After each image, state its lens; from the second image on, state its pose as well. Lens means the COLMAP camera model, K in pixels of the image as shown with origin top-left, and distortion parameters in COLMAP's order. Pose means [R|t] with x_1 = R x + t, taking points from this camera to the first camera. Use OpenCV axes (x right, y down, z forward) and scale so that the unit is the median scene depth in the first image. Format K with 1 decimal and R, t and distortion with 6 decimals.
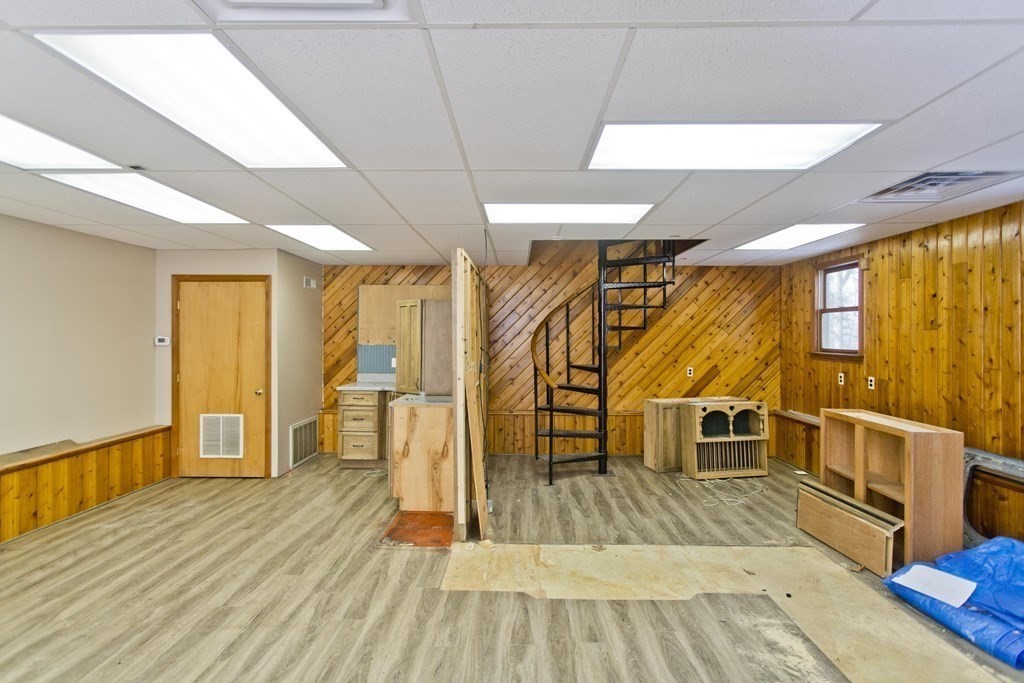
lens RADIAL K [[496.5, 0, 509.2], [0, 496.5, 336.2], [0, 0, 1]] dist [0.002448, 0.001197]
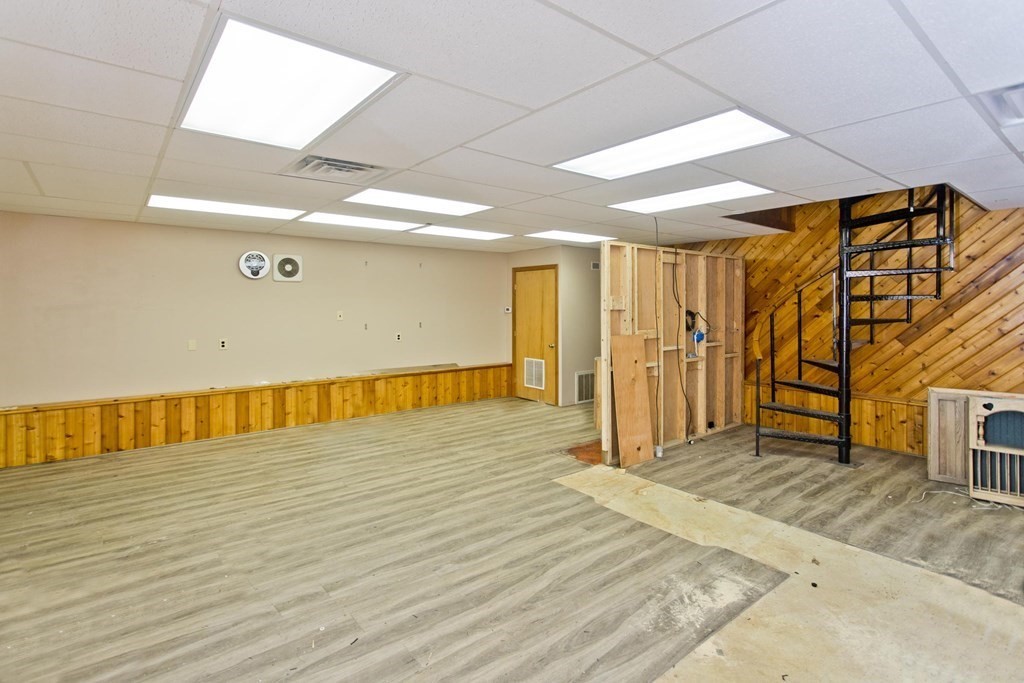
lens RADIAL K [[496.5, 0, 507.9], [0, 496.5, 309.8], [0, 0, 1]] dist [0.002448, 0.001197]
pose [[0.642195, 0.004934, -0.766525, 0.627498], [0.001136, 0.999972, 0.007389, -0.003150], [0.766540, -0.005616, 0.642172, -0.028381]]
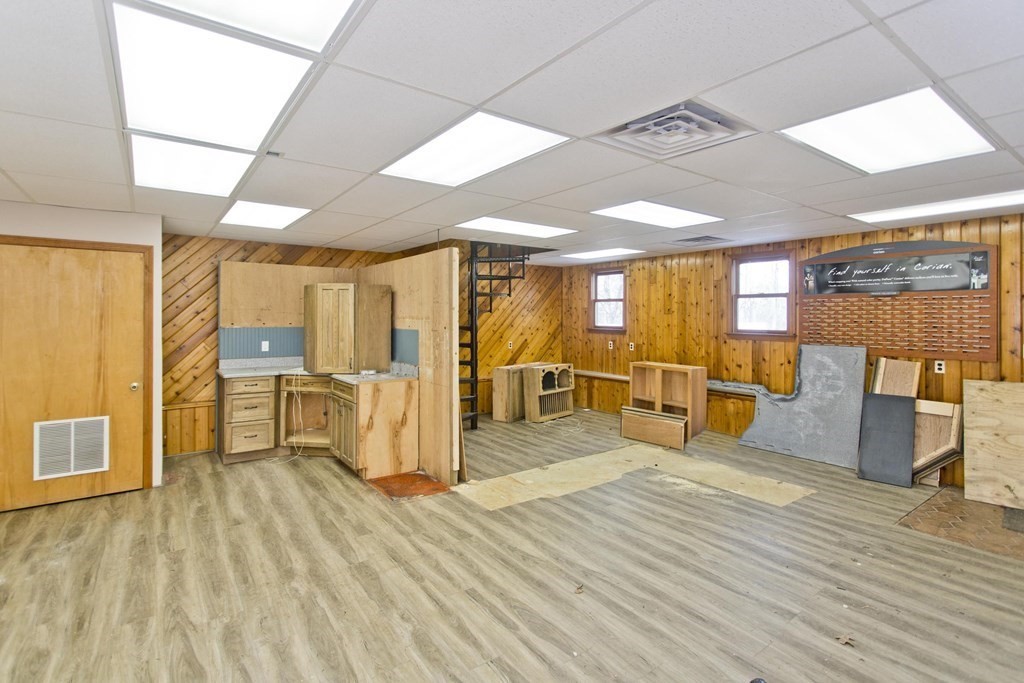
lens RADIAL K [[496.5, 0, 536.0], [0, 496.5, 316.1], [0, 0, 1]] dist [0.002448, 0.001197]
pose [[0.779827, 0.000231, 0.625995, -0.606070], [-0.000561, 1.000000, 0.000329, -0.006107], [-0.625995, -0.000608, 0.779827, -0.075252]]
